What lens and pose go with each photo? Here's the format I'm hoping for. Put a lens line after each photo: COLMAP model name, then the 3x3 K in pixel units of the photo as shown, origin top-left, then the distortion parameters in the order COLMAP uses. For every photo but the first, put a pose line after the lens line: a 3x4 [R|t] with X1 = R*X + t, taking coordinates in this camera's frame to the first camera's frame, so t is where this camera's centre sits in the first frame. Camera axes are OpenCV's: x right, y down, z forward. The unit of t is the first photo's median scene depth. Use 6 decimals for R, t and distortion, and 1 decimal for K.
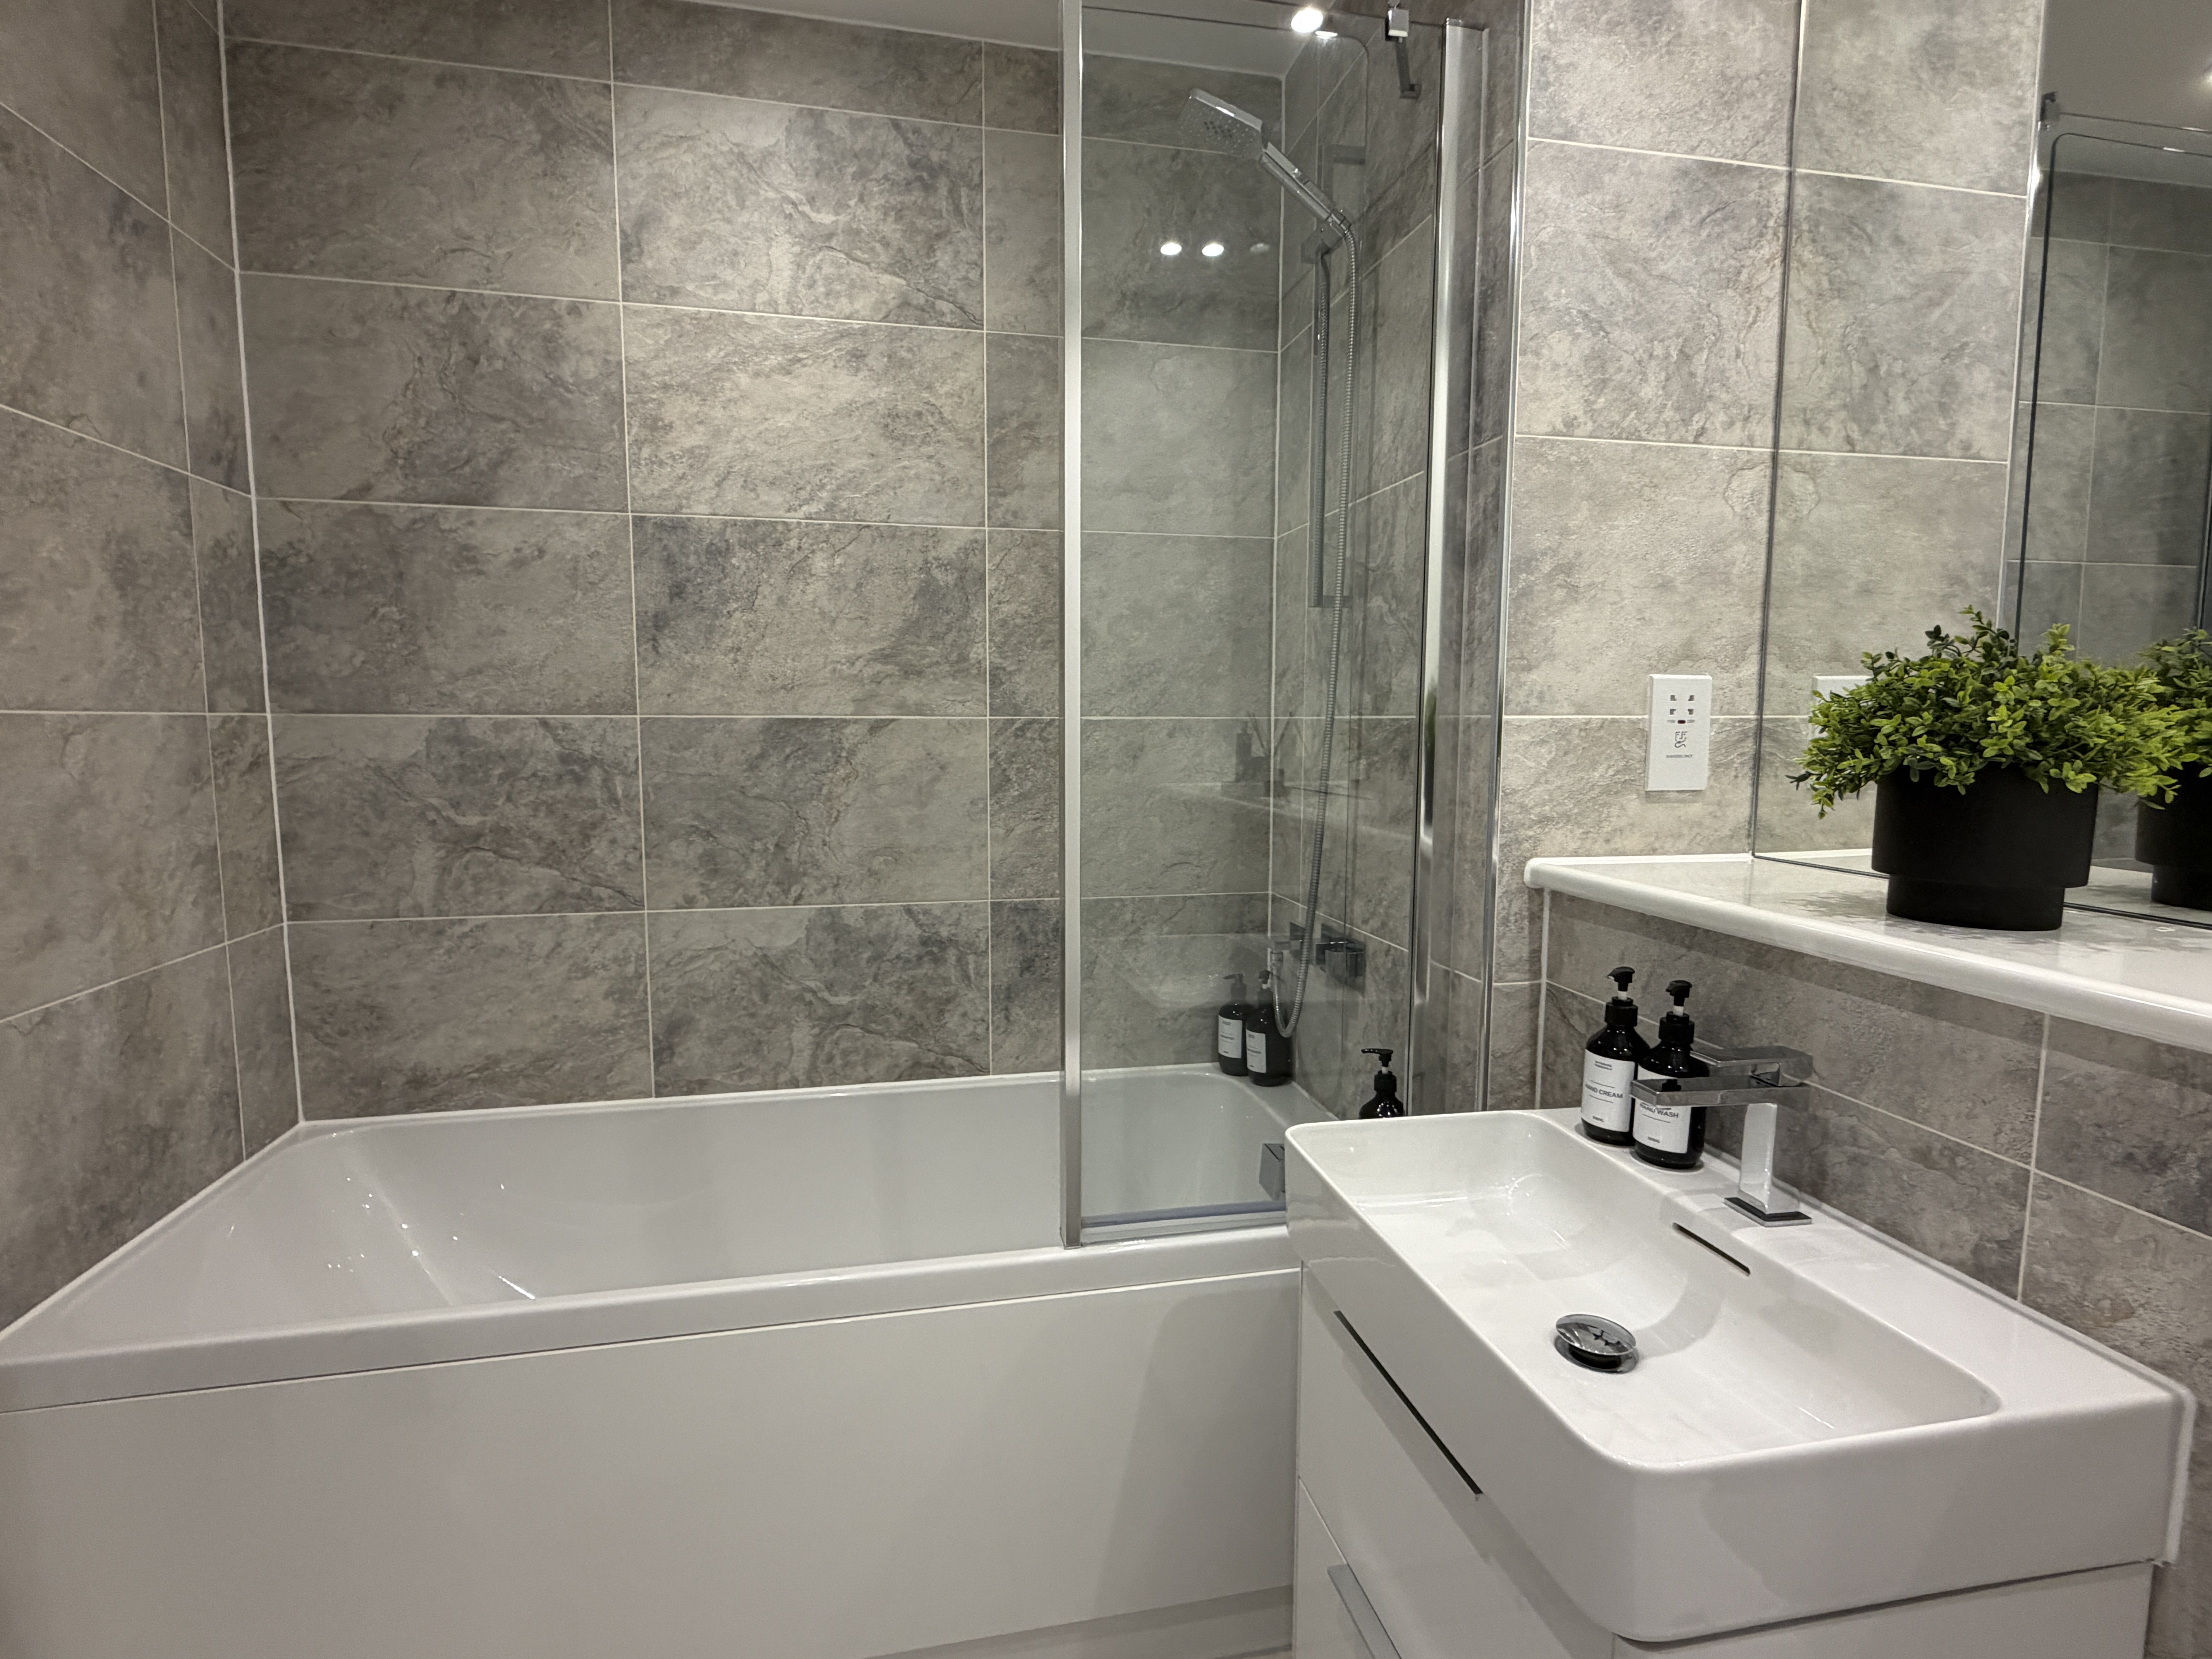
lens RADIAL K [[1074.7, 0, 1088.5], [0, 1074.7, 818.9], [0, 0, 1]] dist [-0.002408, -0.000065]
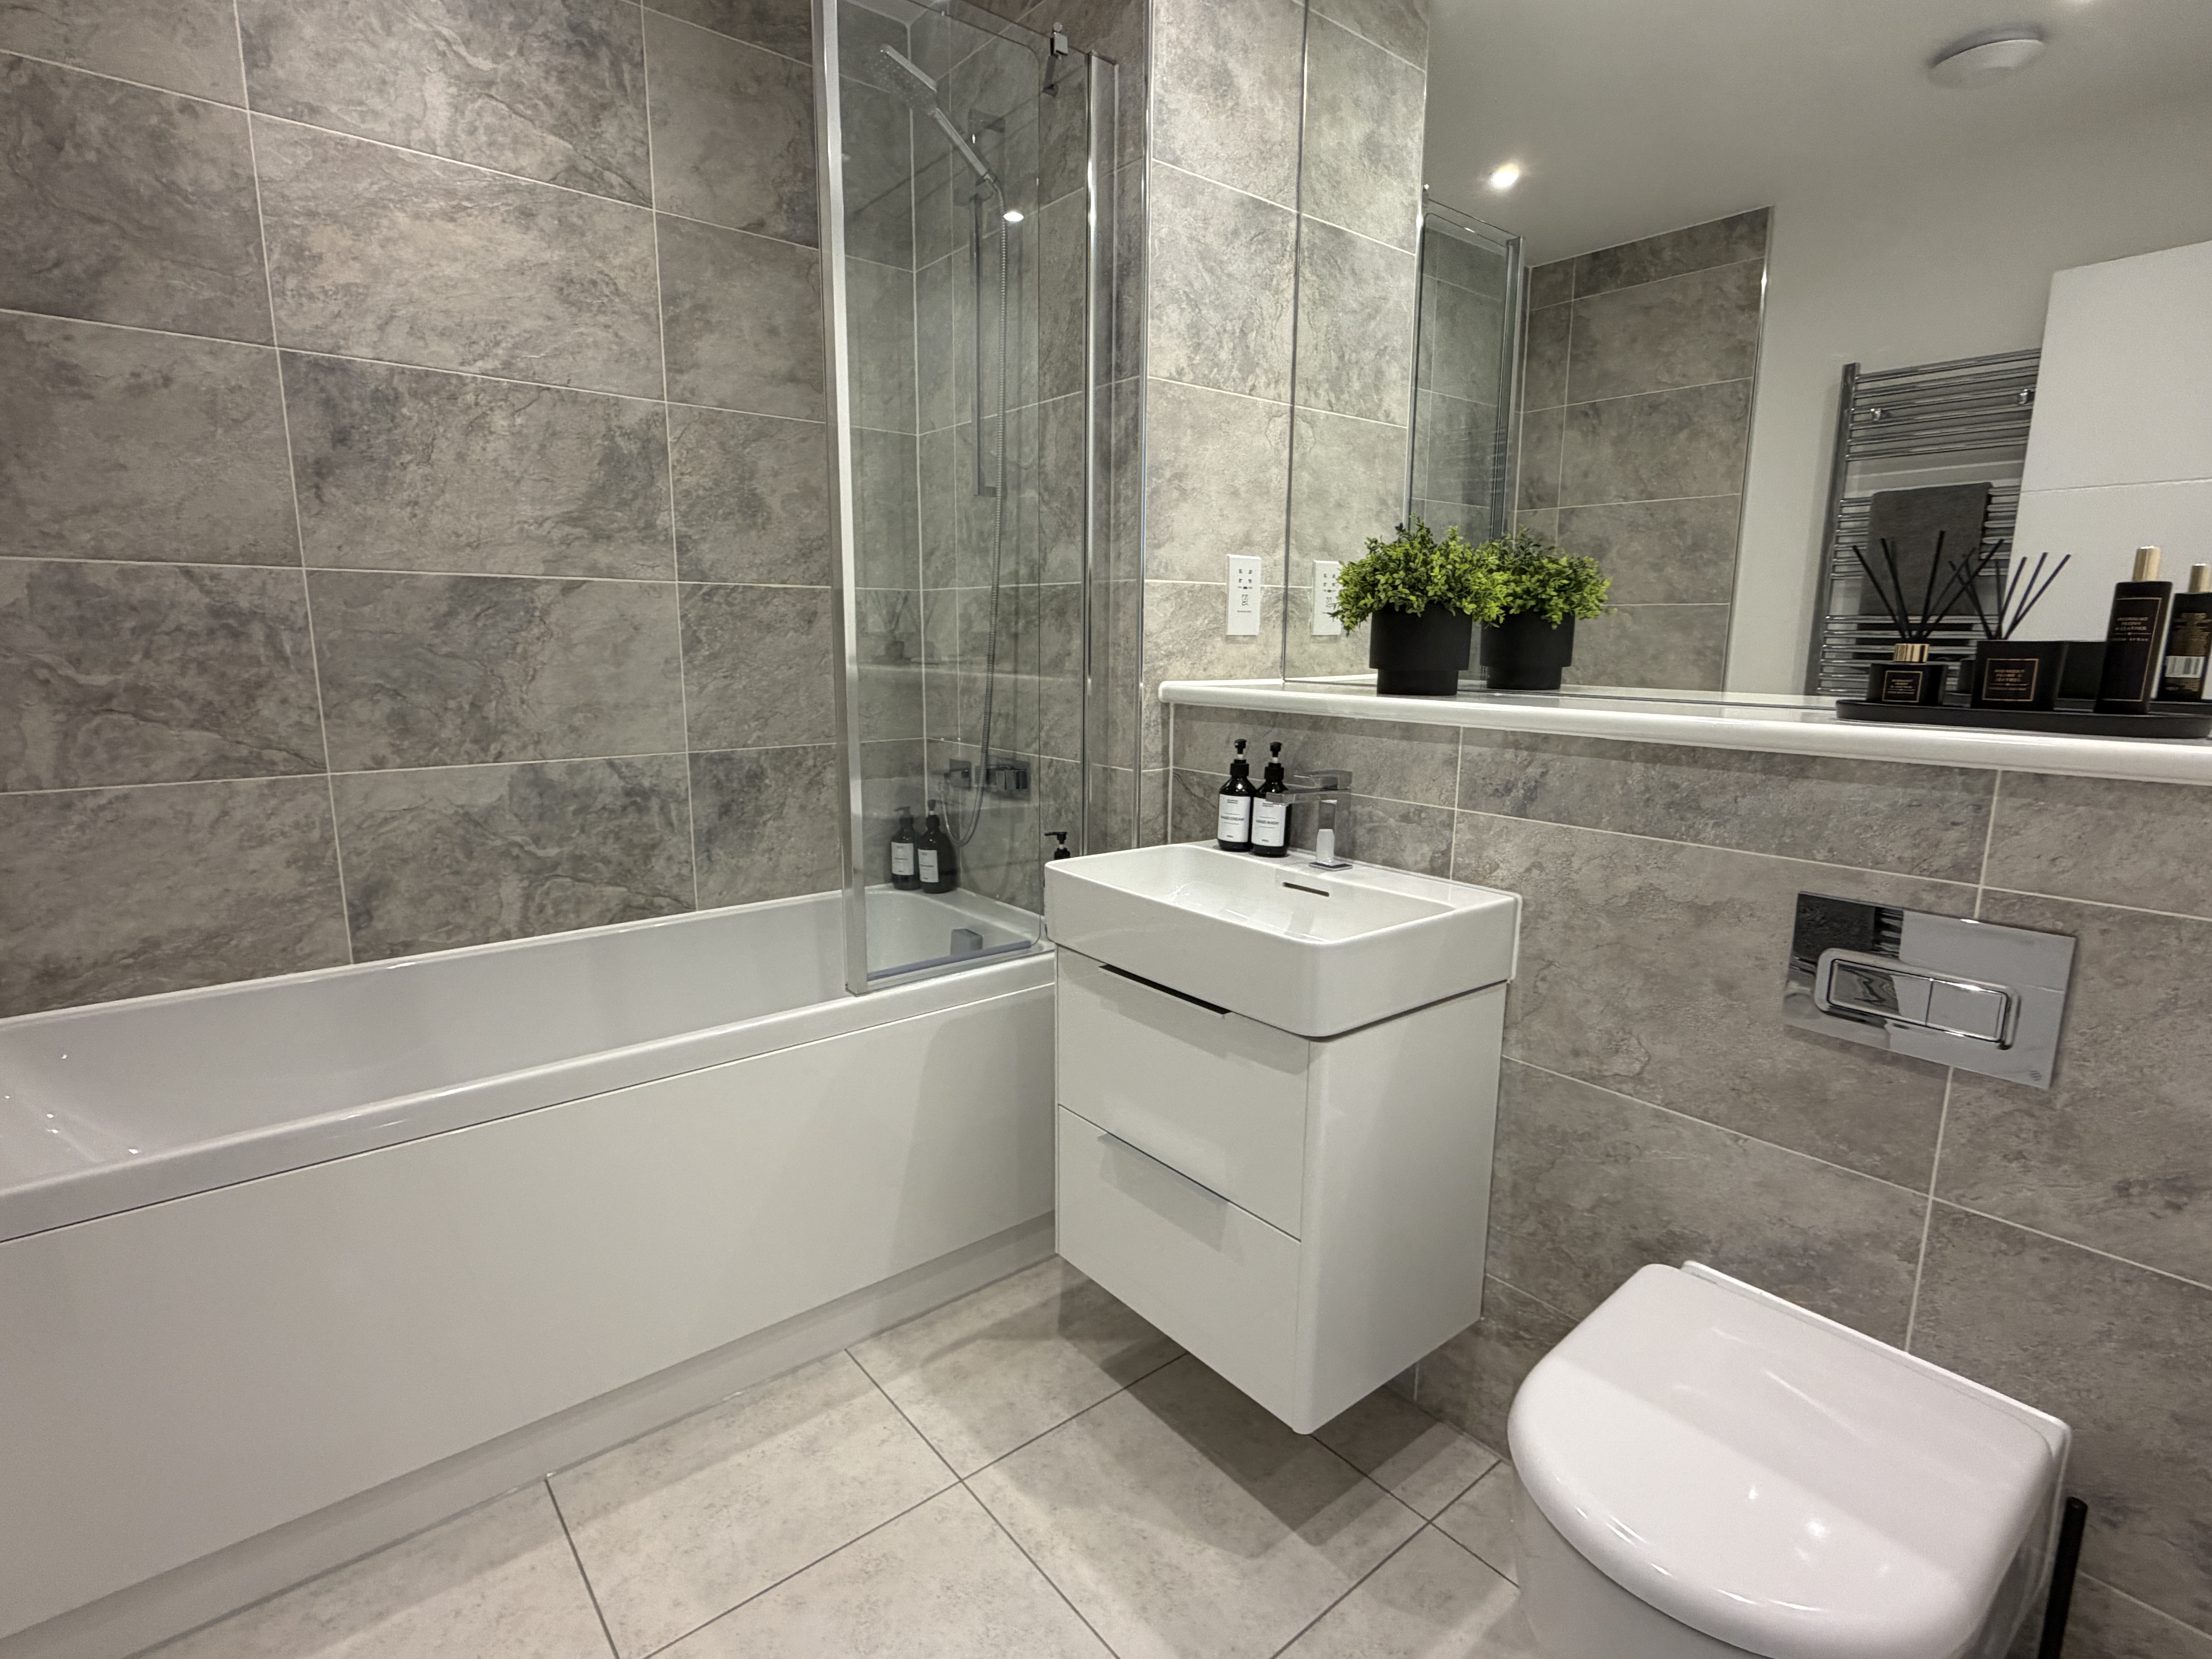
lens RADIAL K [[1074.7, 0, 1098.6], [0, 1074.7, 805.3], [0, 0, 1]] dist [-0.002408, -0.000065]
pose [[0.887402, -0.068528, 0.455874, -0.253004], [0.034914, 0.996040, 0.081764, 0.062722], [-0.459672, -0.056641, 0.886281, -0.184179]]
